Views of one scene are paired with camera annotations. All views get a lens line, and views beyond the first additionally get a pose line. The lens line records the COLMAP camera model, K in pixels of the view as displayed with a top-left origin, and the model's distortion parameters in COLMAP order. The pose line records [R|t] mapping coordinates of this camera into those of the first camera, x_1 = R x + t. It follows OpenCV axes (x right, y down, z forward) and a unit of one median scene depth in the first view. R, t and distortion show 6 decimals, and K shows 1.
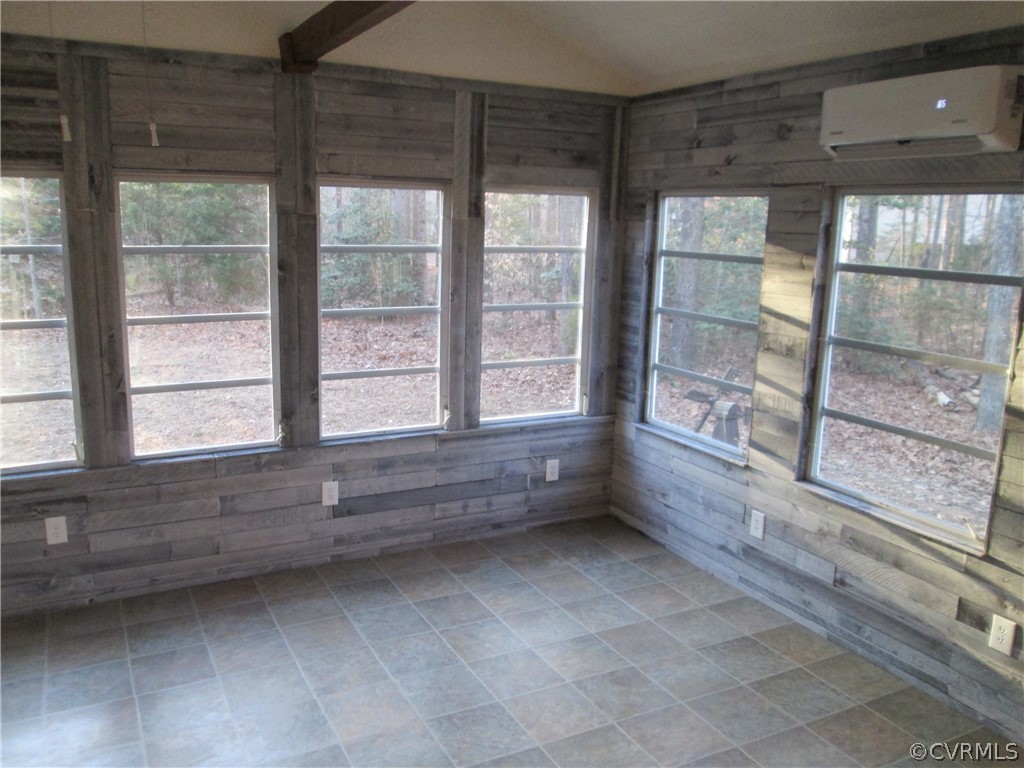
lens RADIAL K [[849.0, 0, 509.9], [0, 849.0, 380.1], [0, 0, 1]] dist [-0.047434, 0.023642]
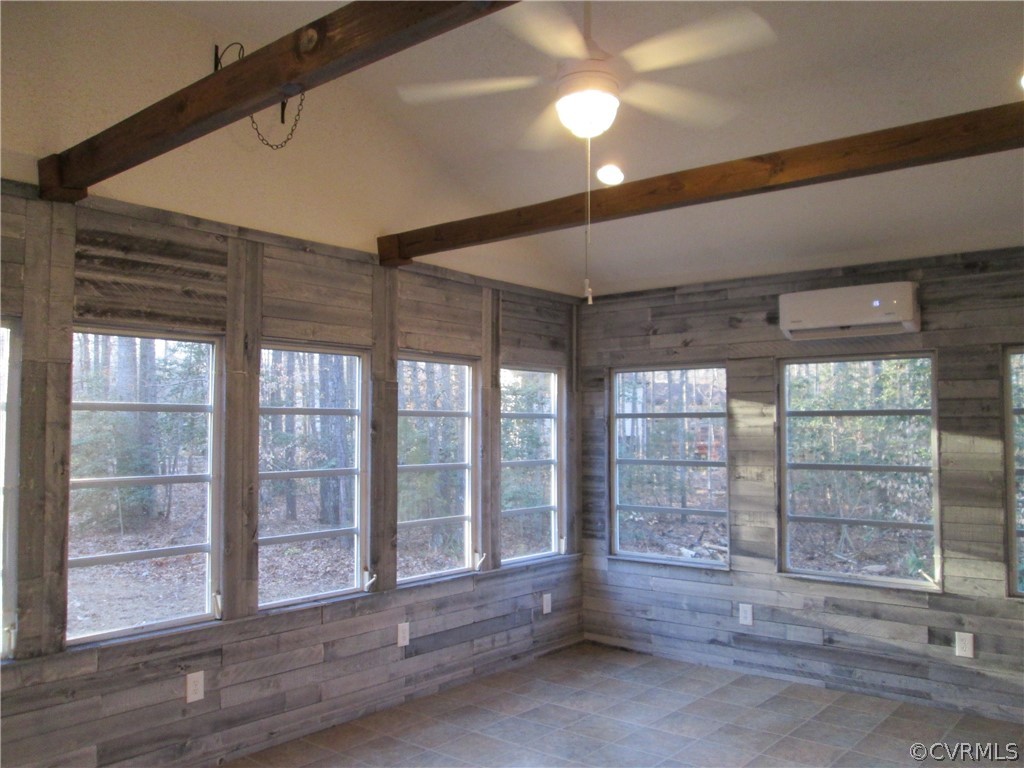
lens RADIAL K [[849.0, 0, 501.4], [0, 849.0, 381.4], [0, 0, 1]] dist [-0.047434, 0.023642]
pose [[0.924256, -0.001236, 0.381771, -0.548670], [0.093812, 0.970070, -0.223974, 0.079813], [-0.370068, 0.242824, 0.896709, -0.104780]]
